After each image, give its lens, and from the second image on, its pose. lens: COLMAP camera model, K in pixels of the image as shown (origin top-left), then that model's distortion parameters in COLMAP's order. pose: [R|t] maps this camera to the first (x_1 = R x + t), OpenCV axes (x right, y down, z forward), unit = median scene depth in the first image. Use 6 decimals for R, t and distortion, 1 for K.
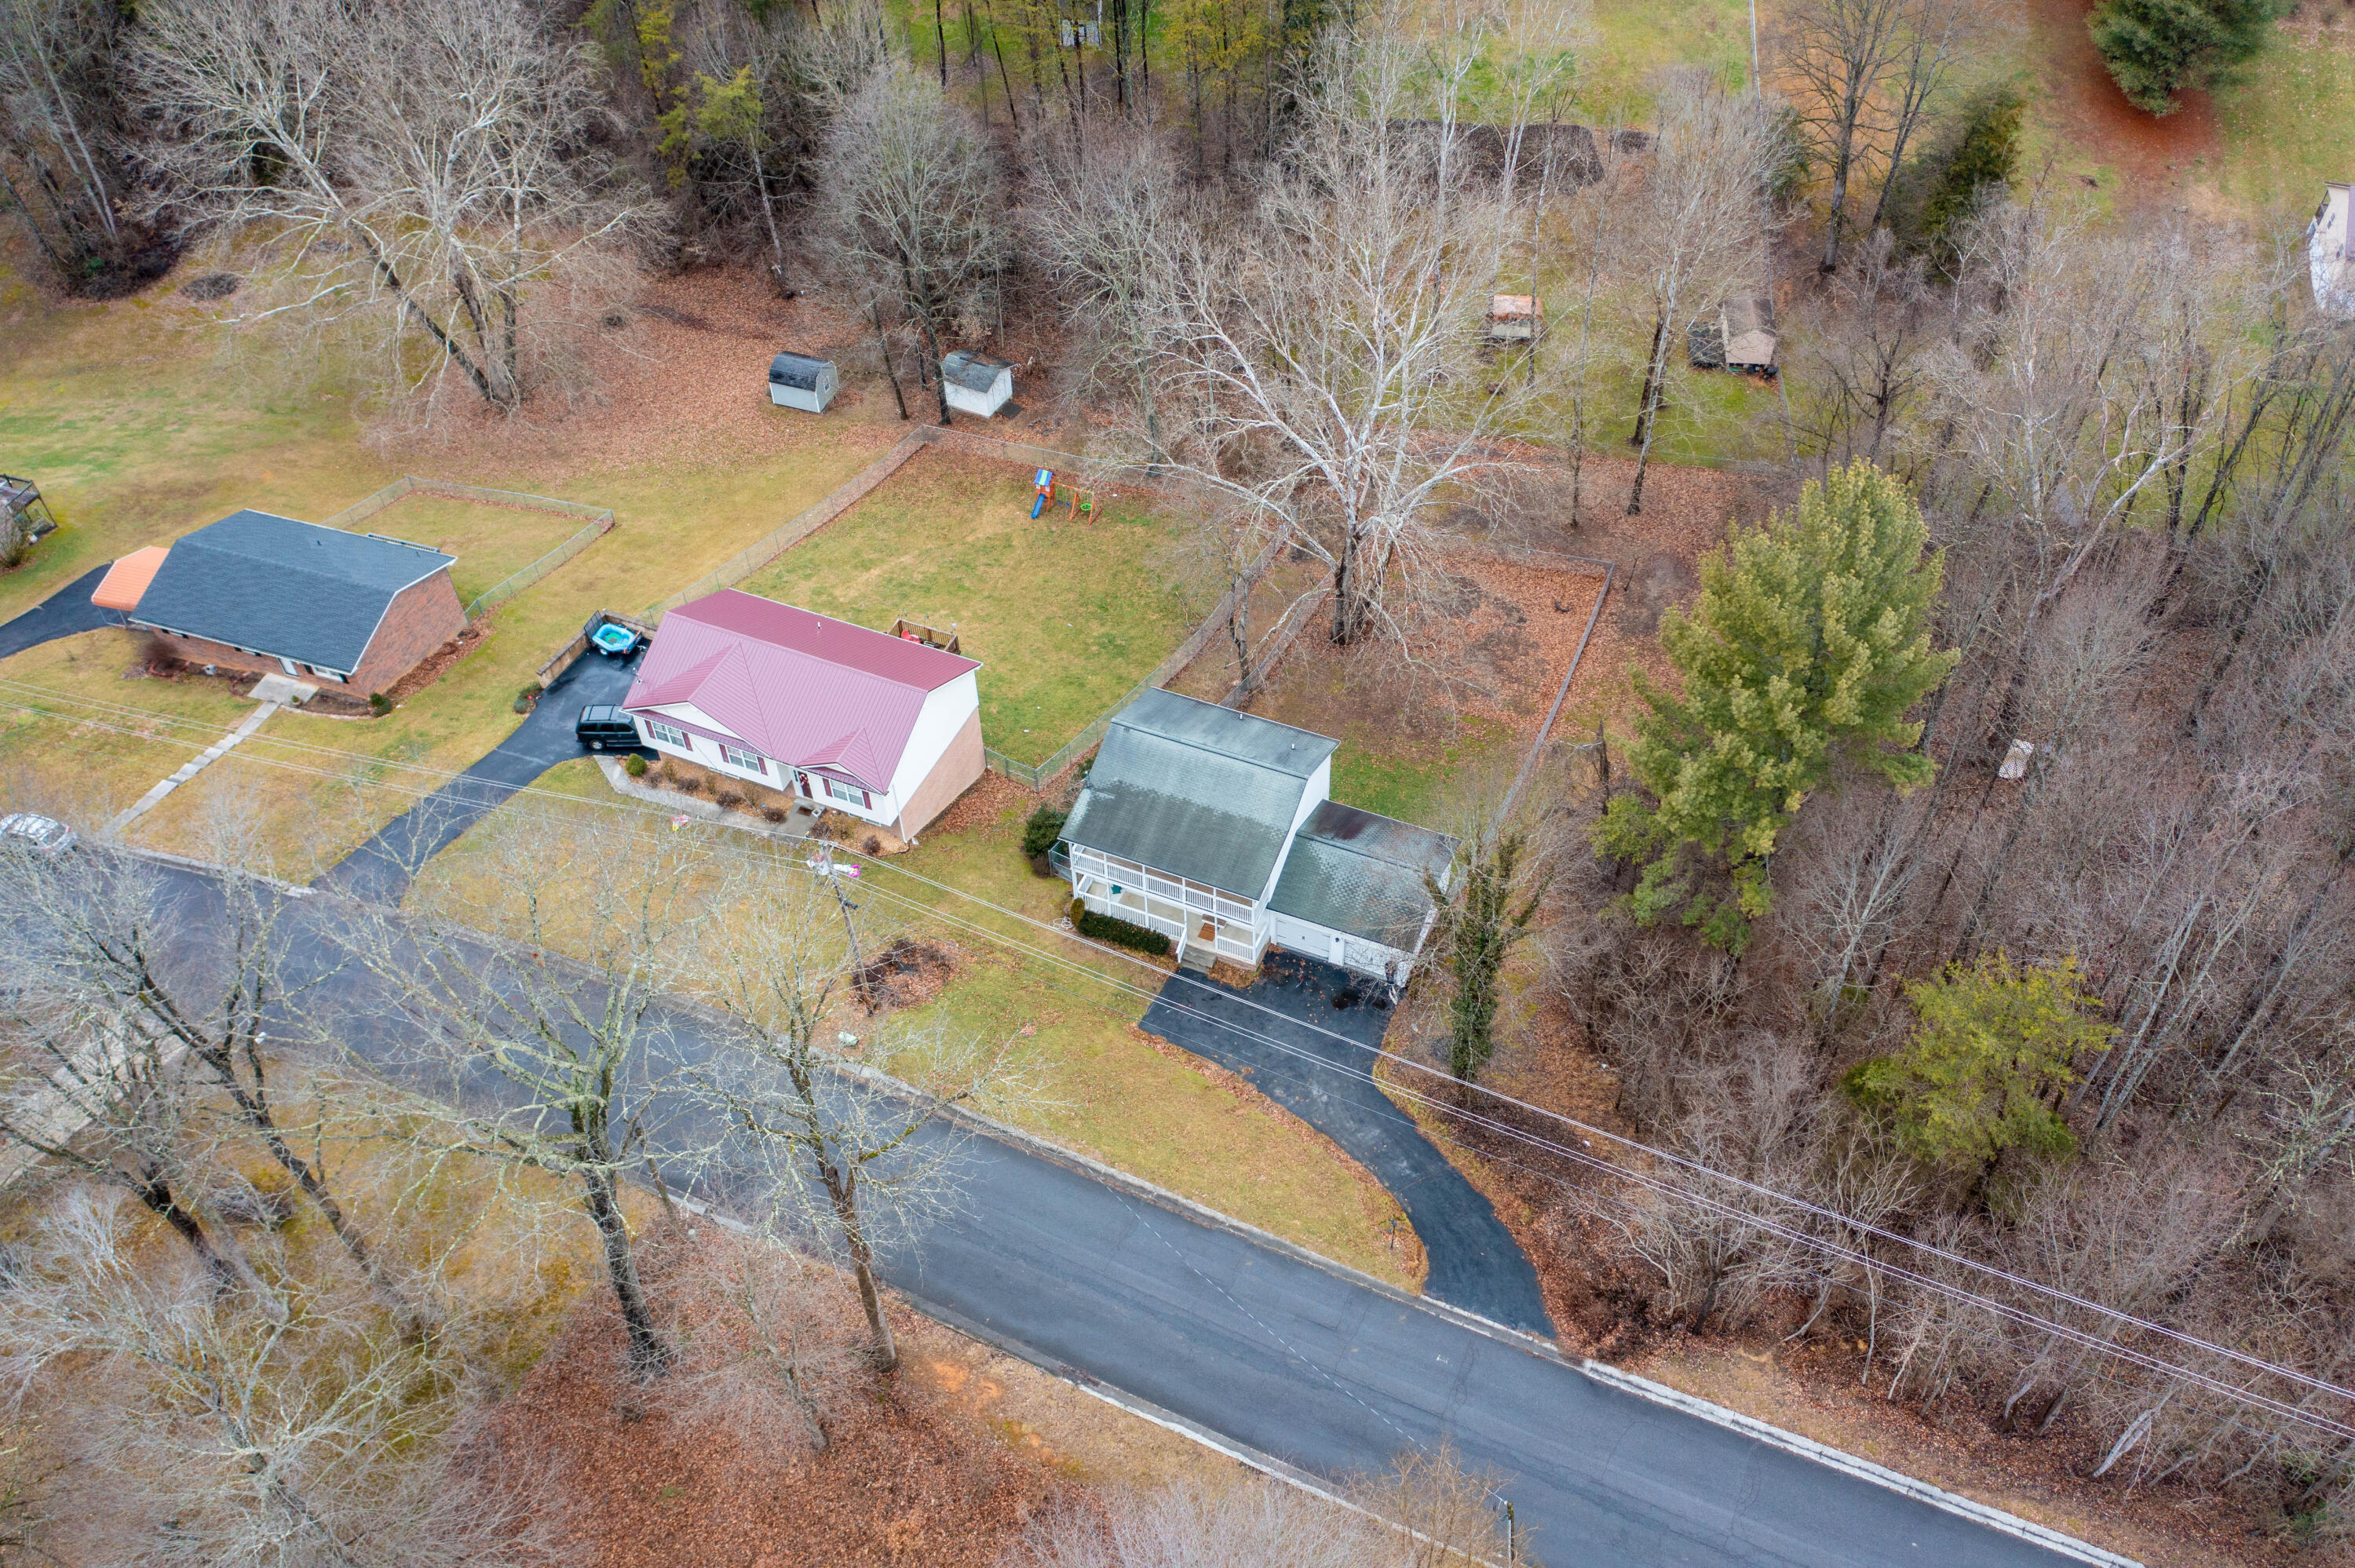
lens RADIAL K [[1873.3, 0, 1175.6], [0, 1873.3, 782.3], [0, 0, 1]] dist [-0.000349, 0.002177]
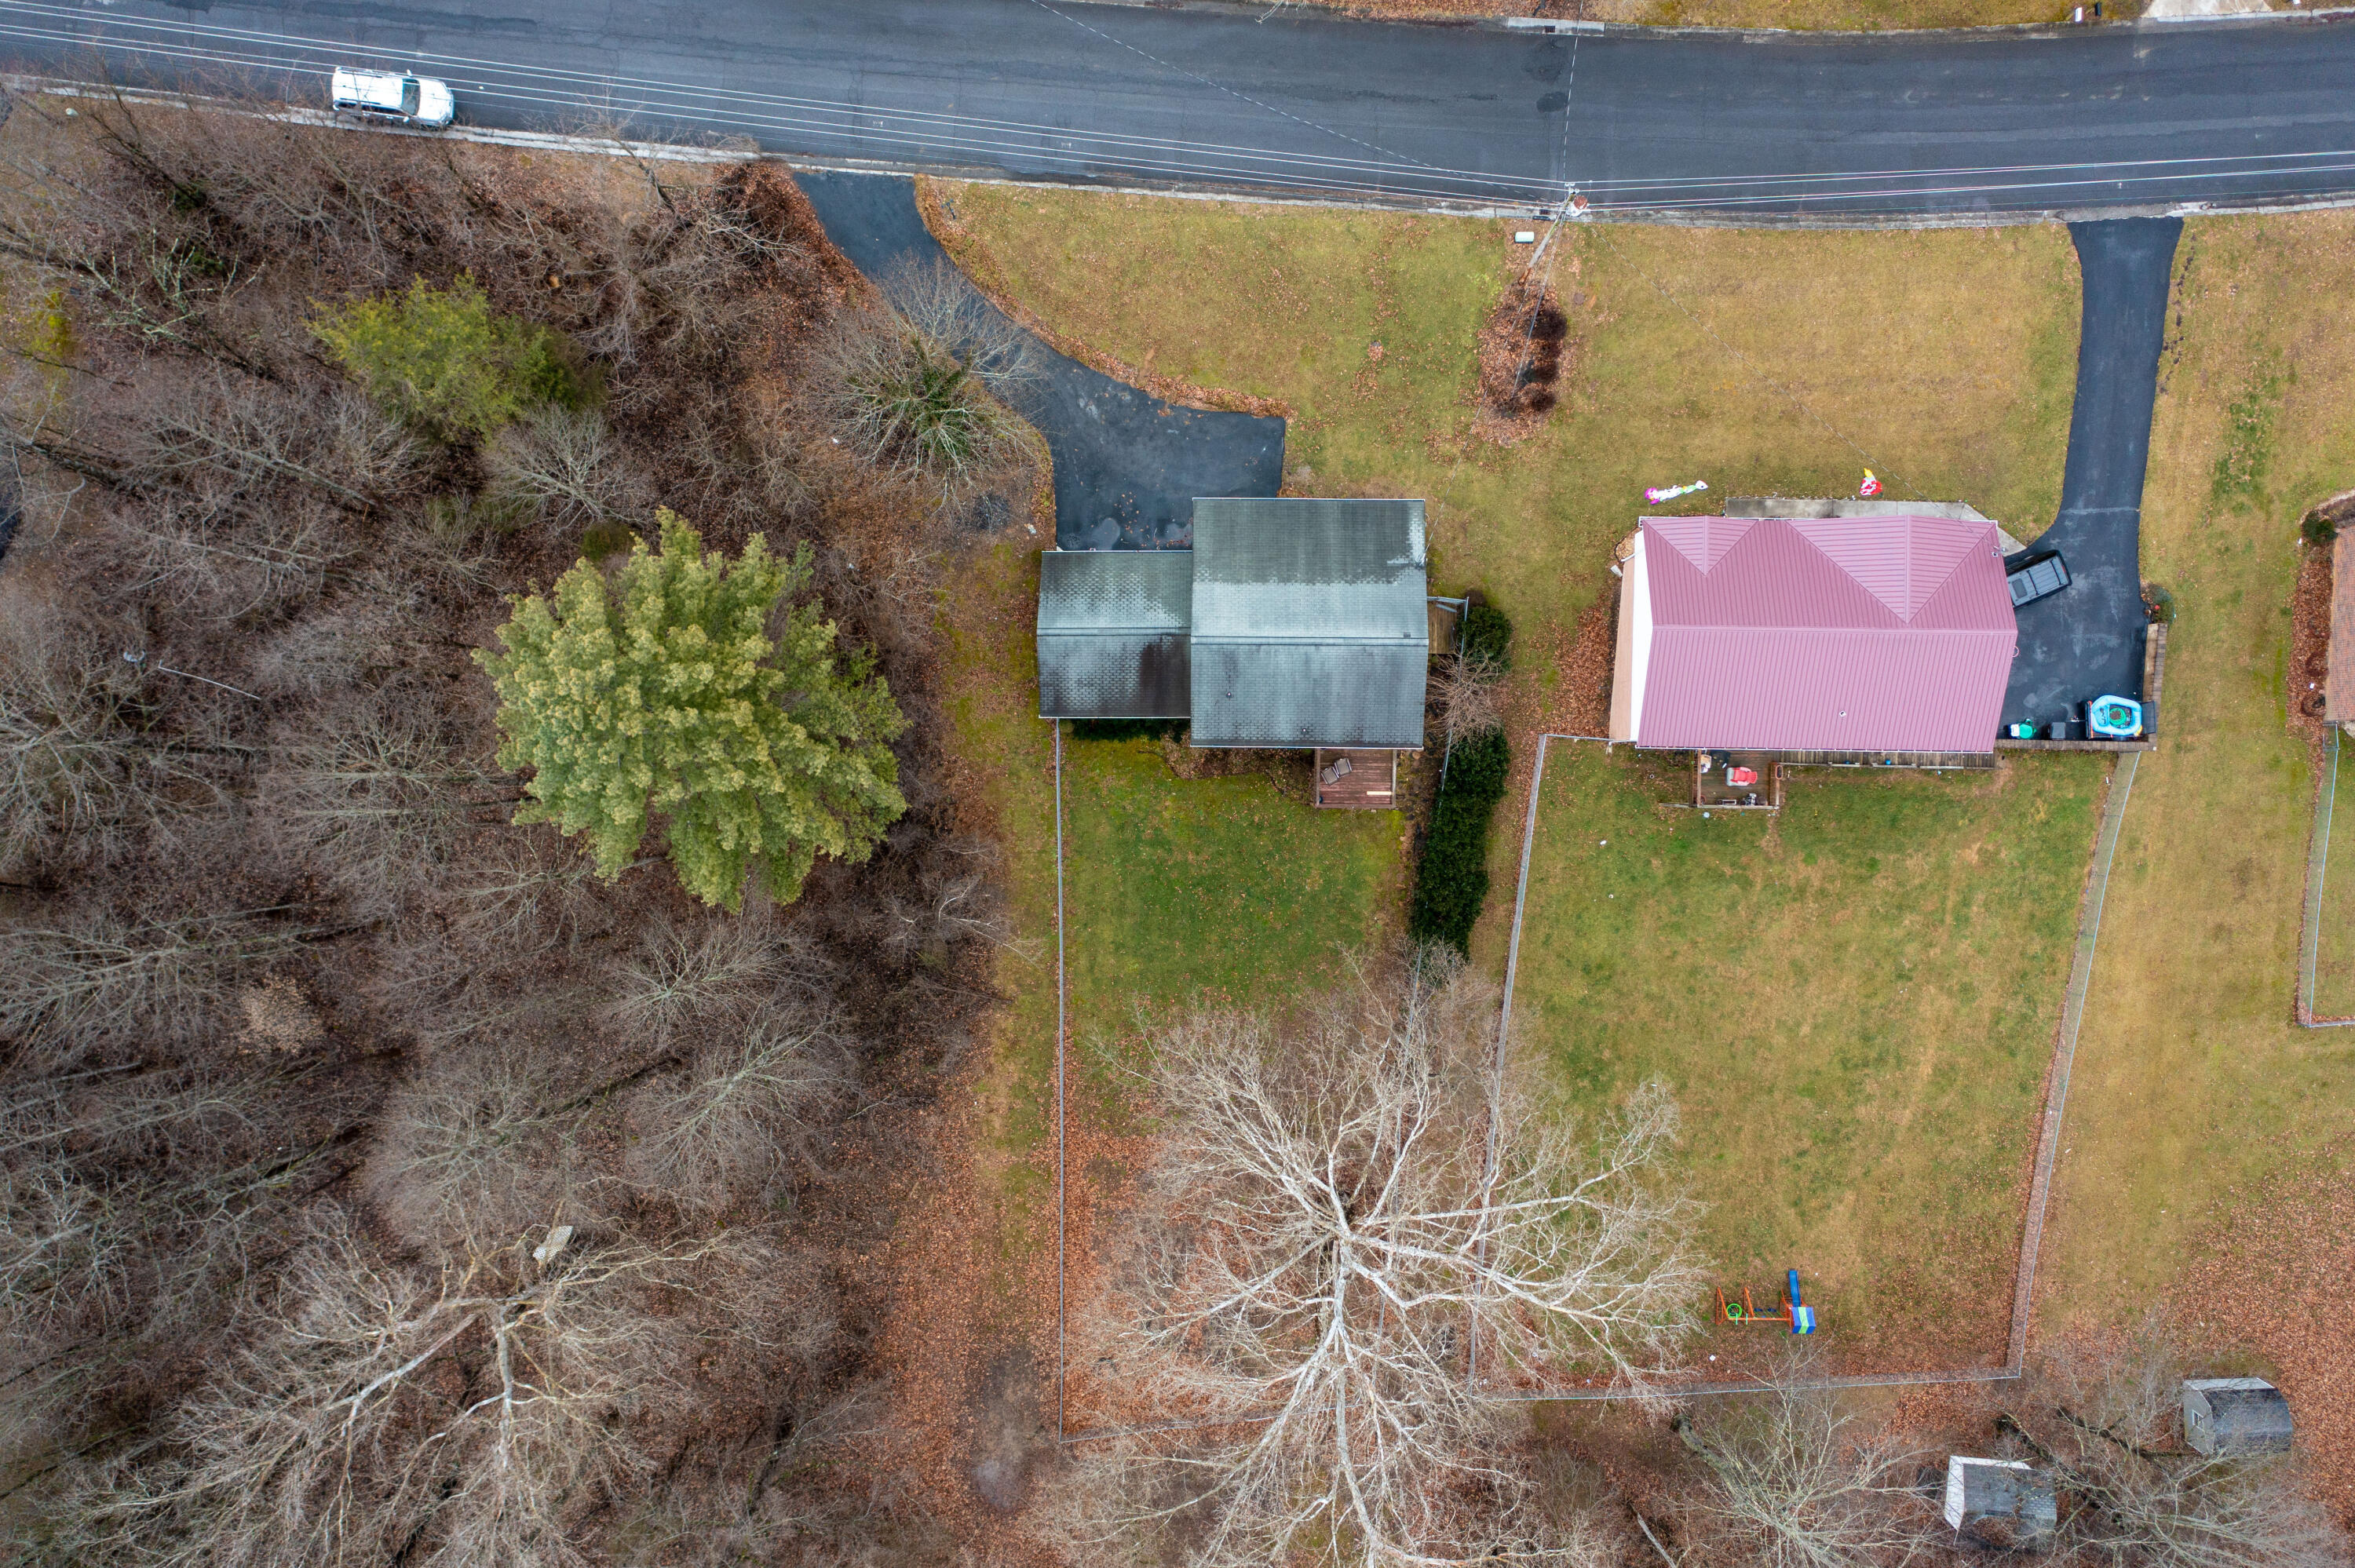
lens RADIAL K [[1873.3, 0, 1178.9], [0, 1873.3, 783.9], [0, 0, 1]] dist [-0.000349, 0.002177]
pose [[-0.921780, 0.385776, 0.038712, 0.067535], [-0.256939, -0.682588, 0.684146, -0.666655], [0.290352, 0.620686, 0.728317, 0.371863]]
